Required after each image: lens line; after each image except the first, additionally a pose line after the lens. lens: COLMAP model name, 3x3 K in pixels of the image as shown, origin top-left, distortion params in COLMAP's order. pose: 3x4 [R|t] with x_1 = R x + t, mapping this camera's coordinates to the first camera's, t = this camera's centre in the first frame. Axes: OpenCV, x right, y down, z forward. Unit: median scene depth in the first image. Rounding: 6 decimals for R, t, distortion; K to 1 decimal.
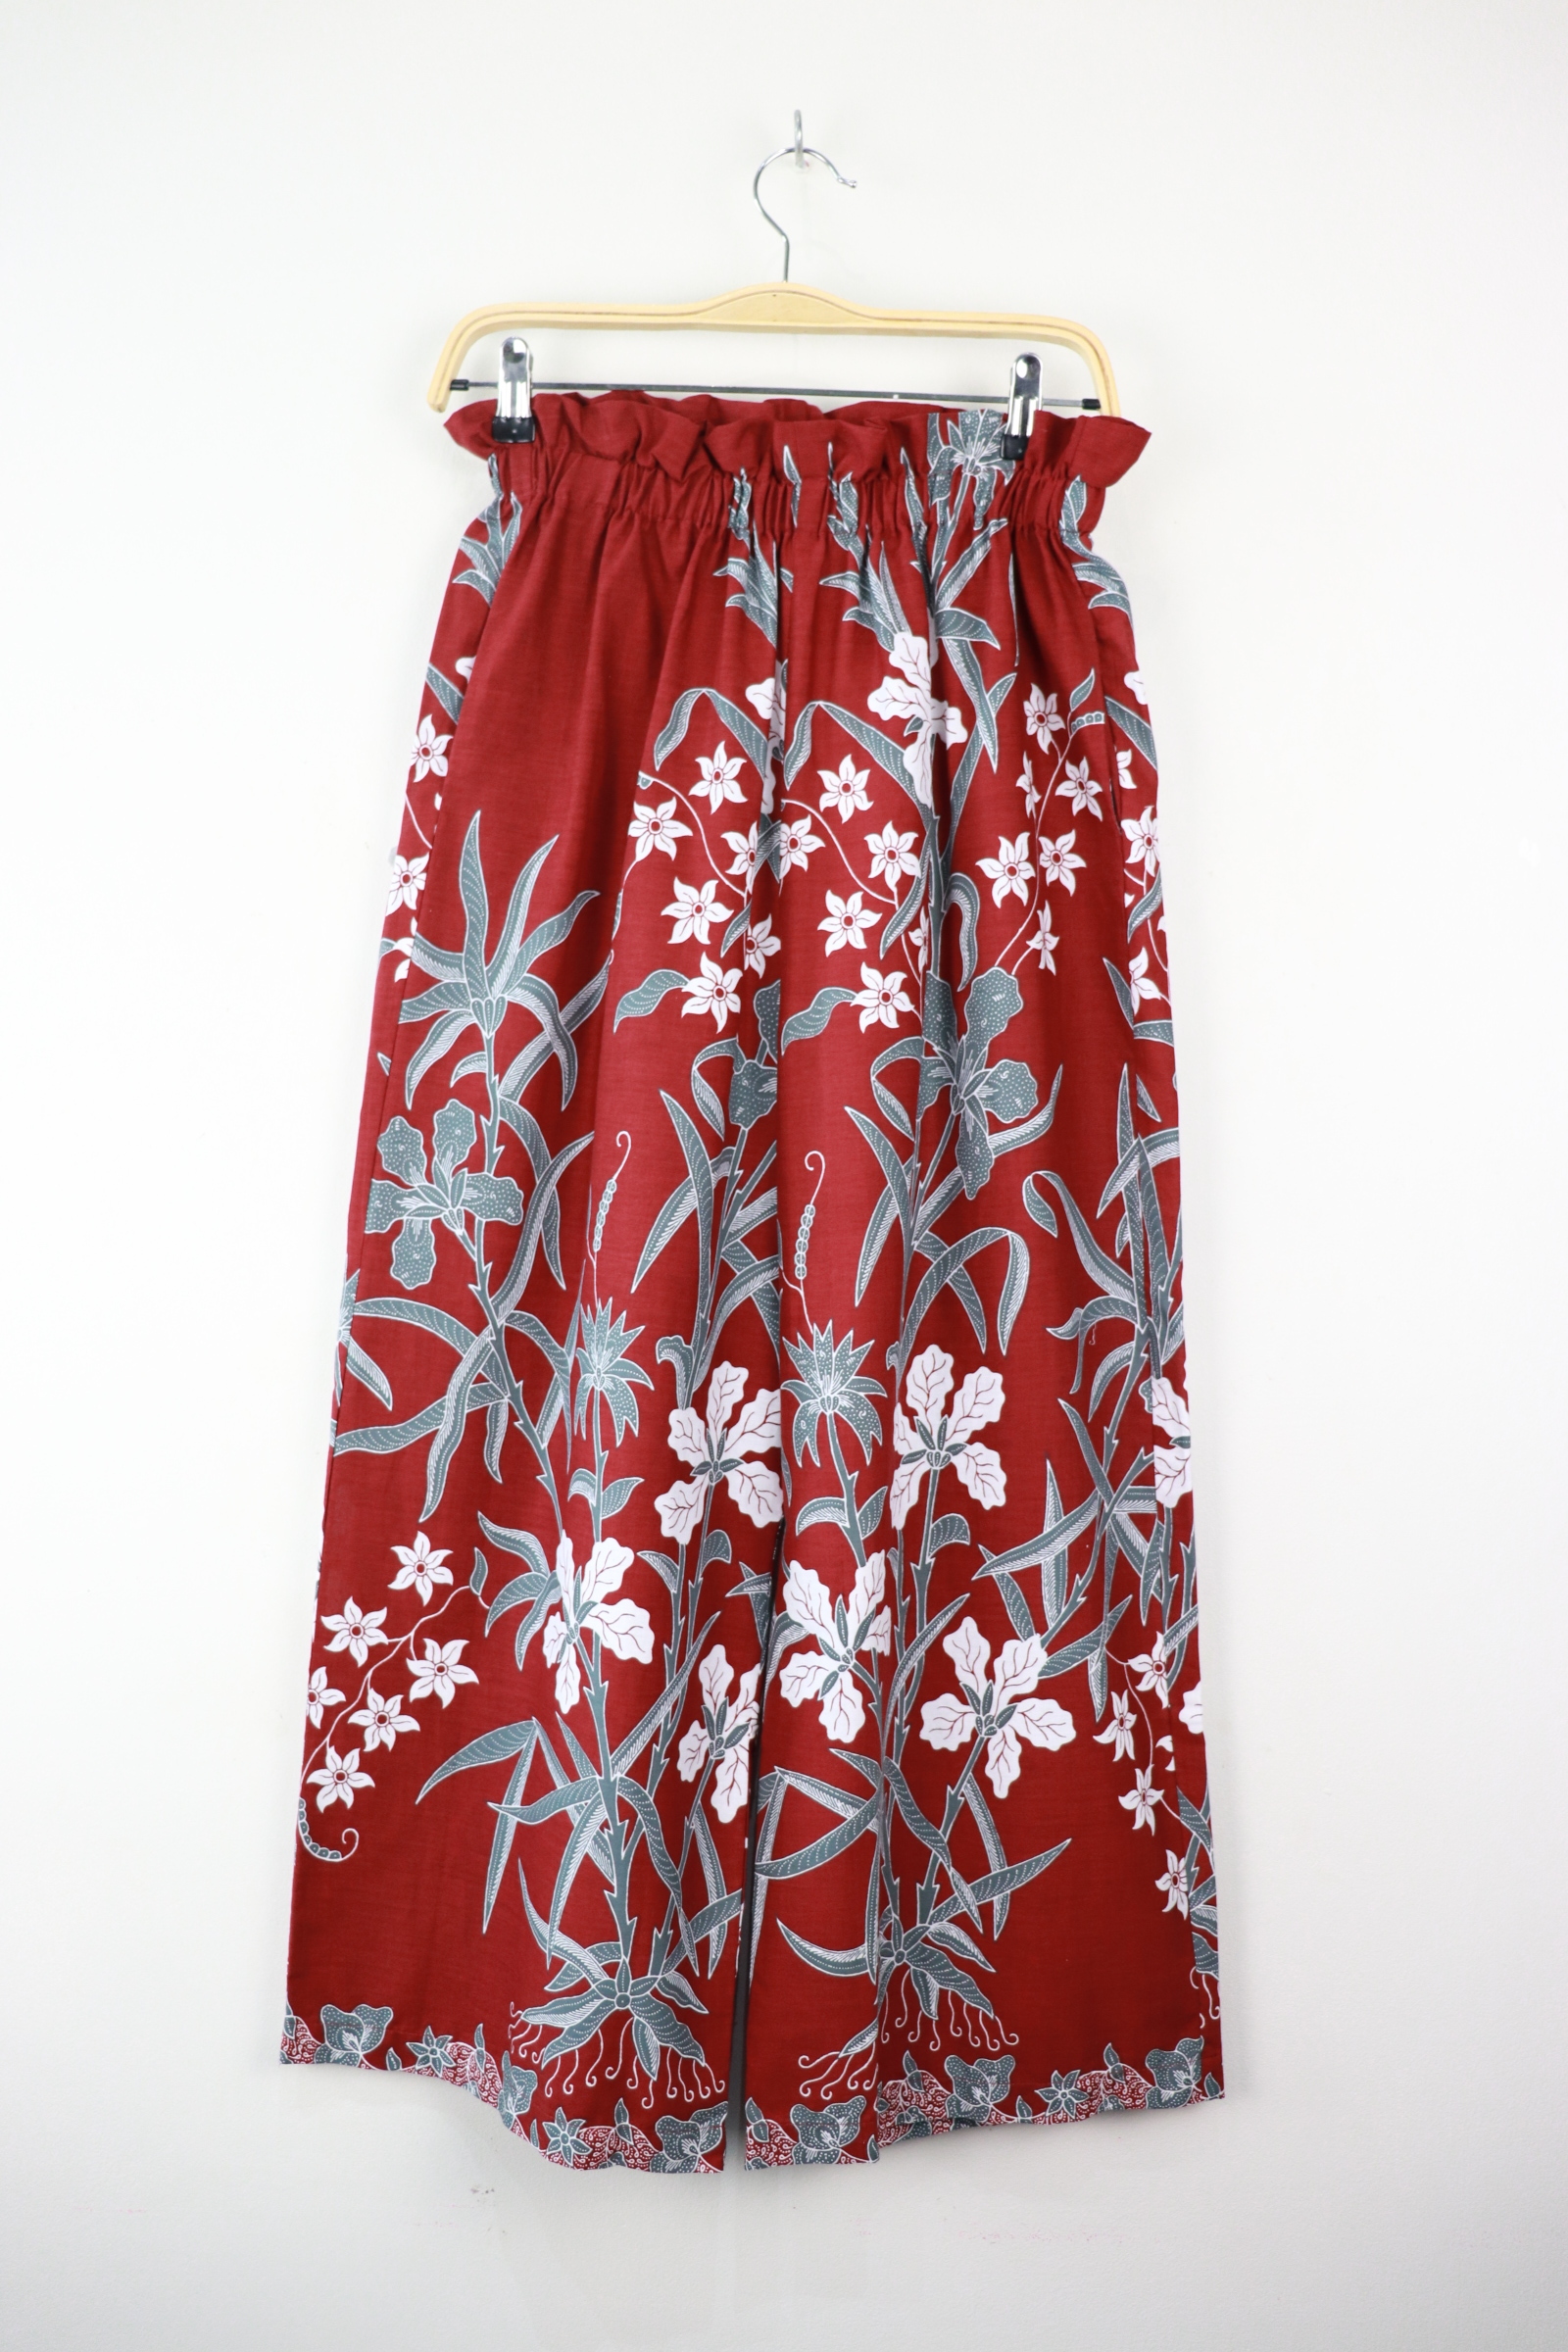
lens RADIAL K [[2200.2, 0, 774.1], [0, 2200.2, 1123.6], [0, 0, 1]] dist [-0.198658, 0.320028]
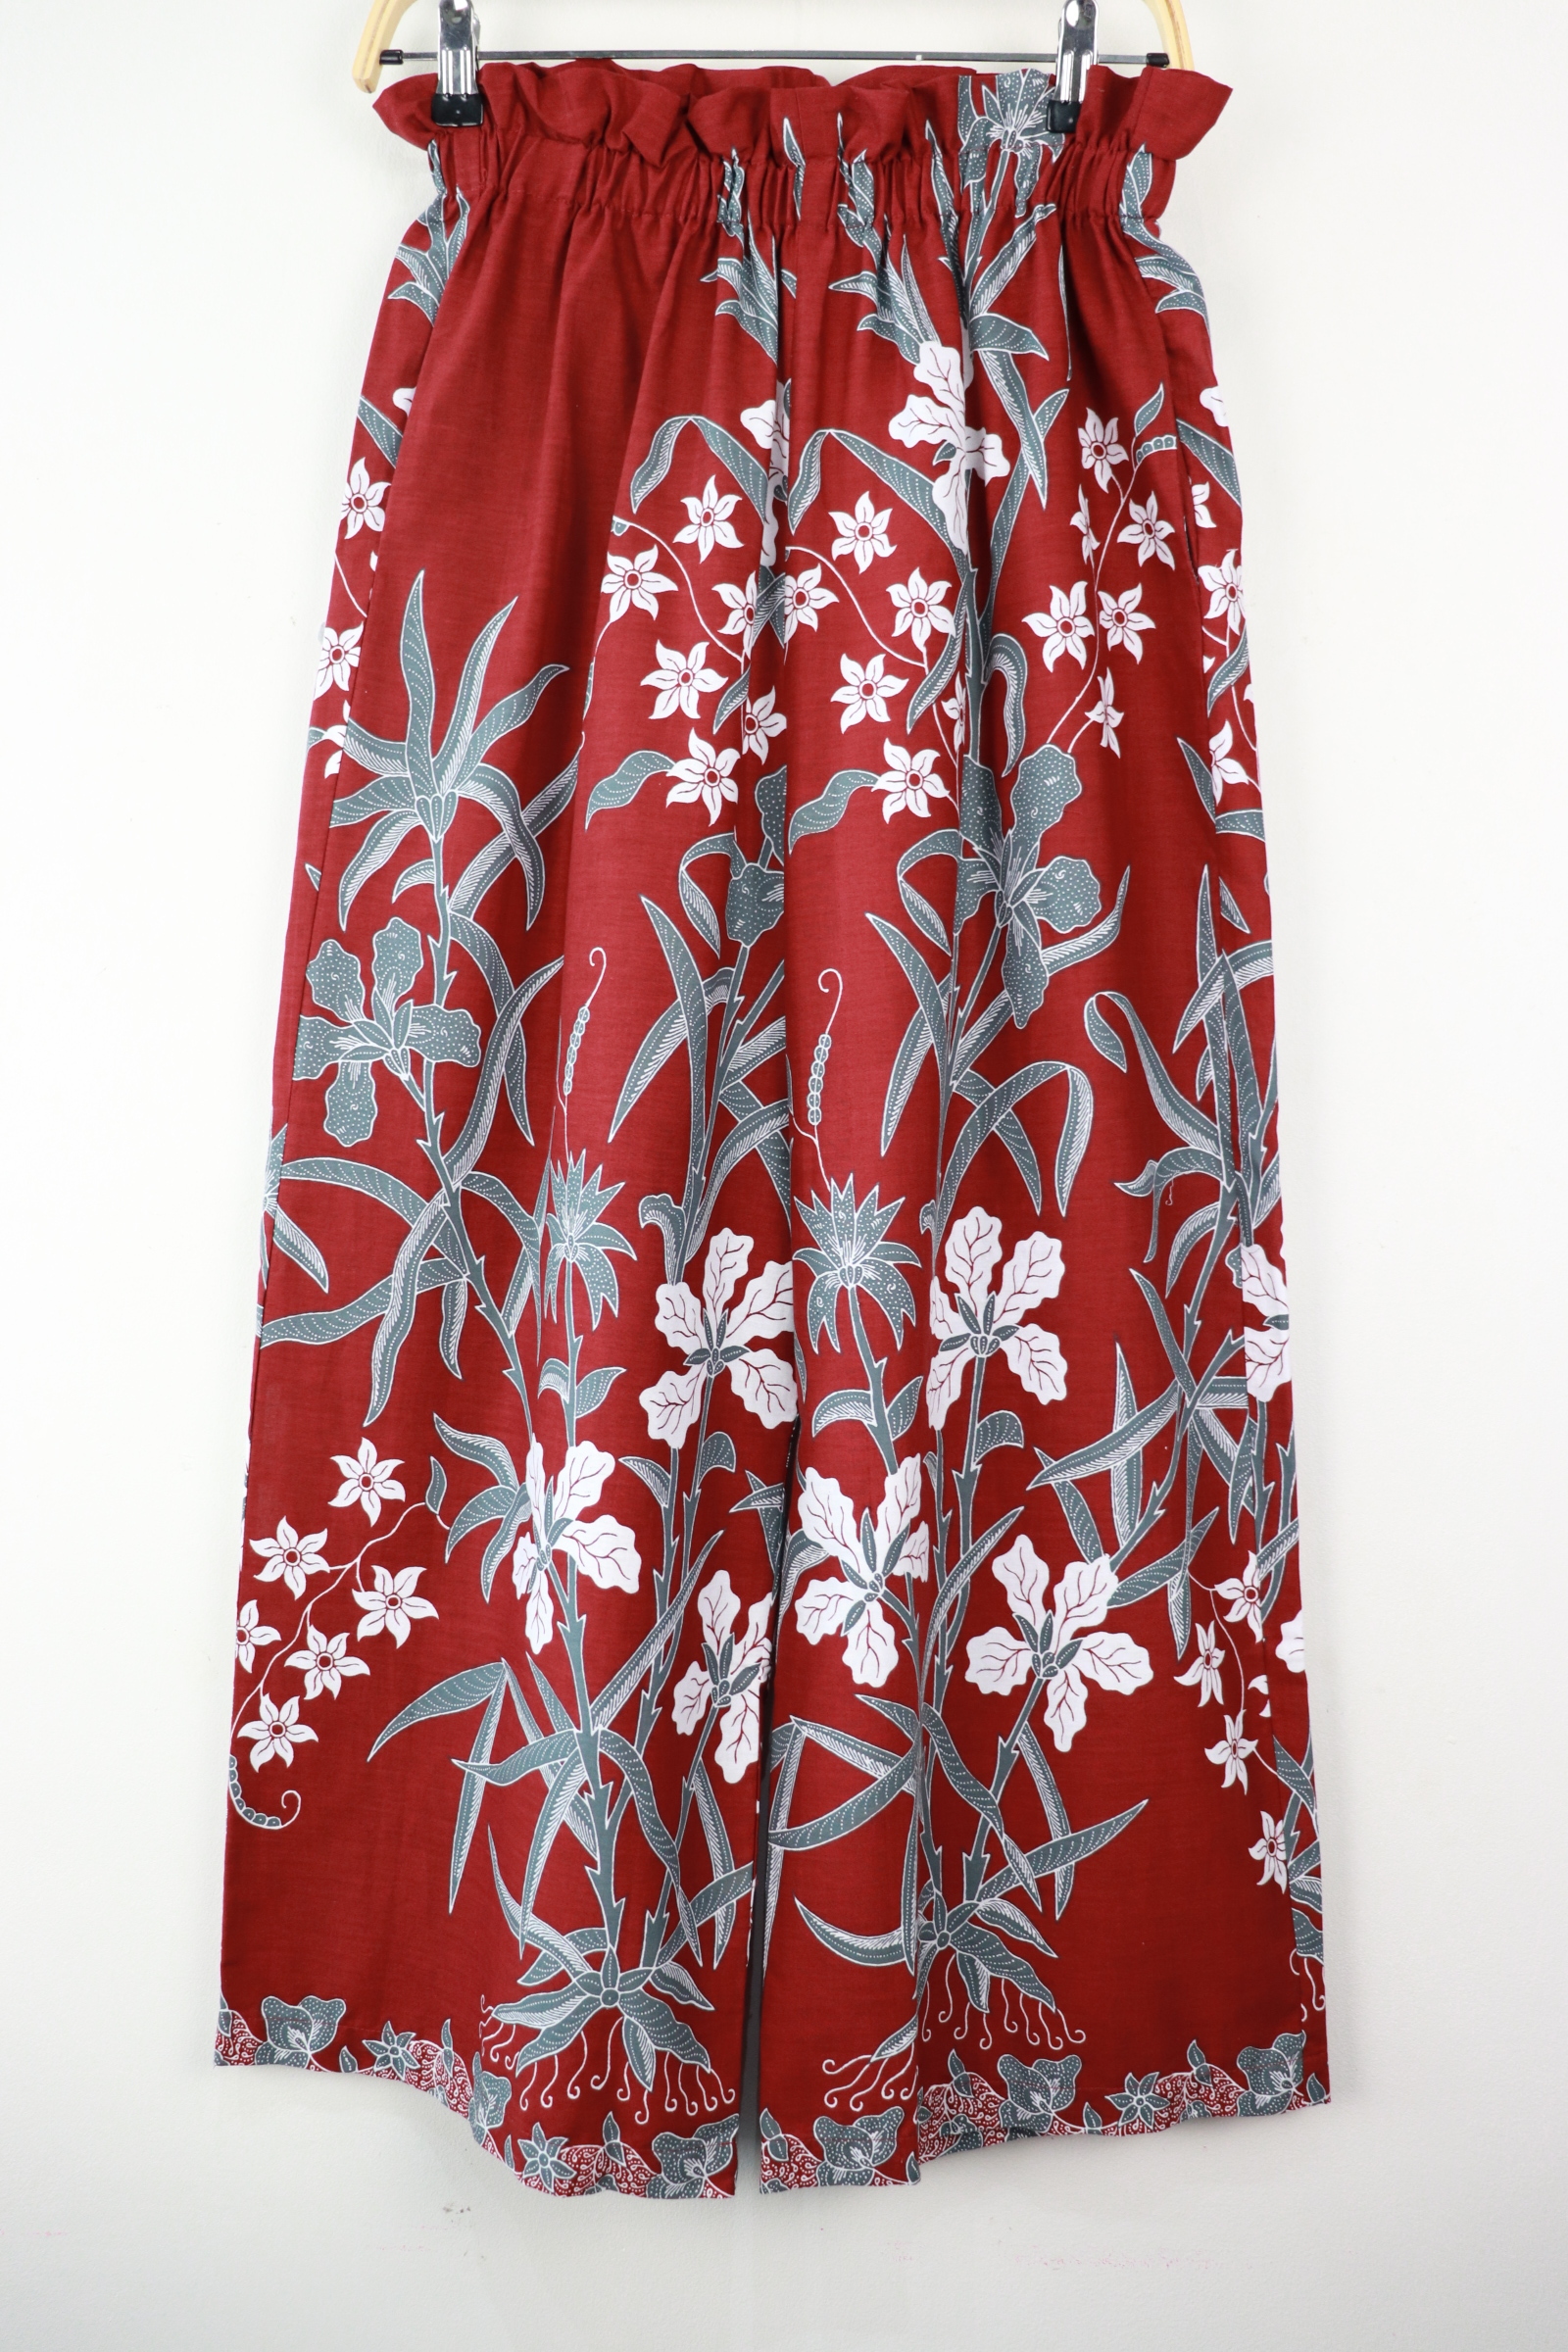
lens RADIAL K [[2200.2, 0, 774.1], [0, 2200.2, 1123.6], [0, 0, 1]] dist [-0.198658, 0.320028]
pose [[0.999747, -0.010801, -0.019735, 0.012762], [0.011379, 0.999503, 0.029409, 0.044773], [0.019407, -0.029626, 0.999373, 0.173115]]
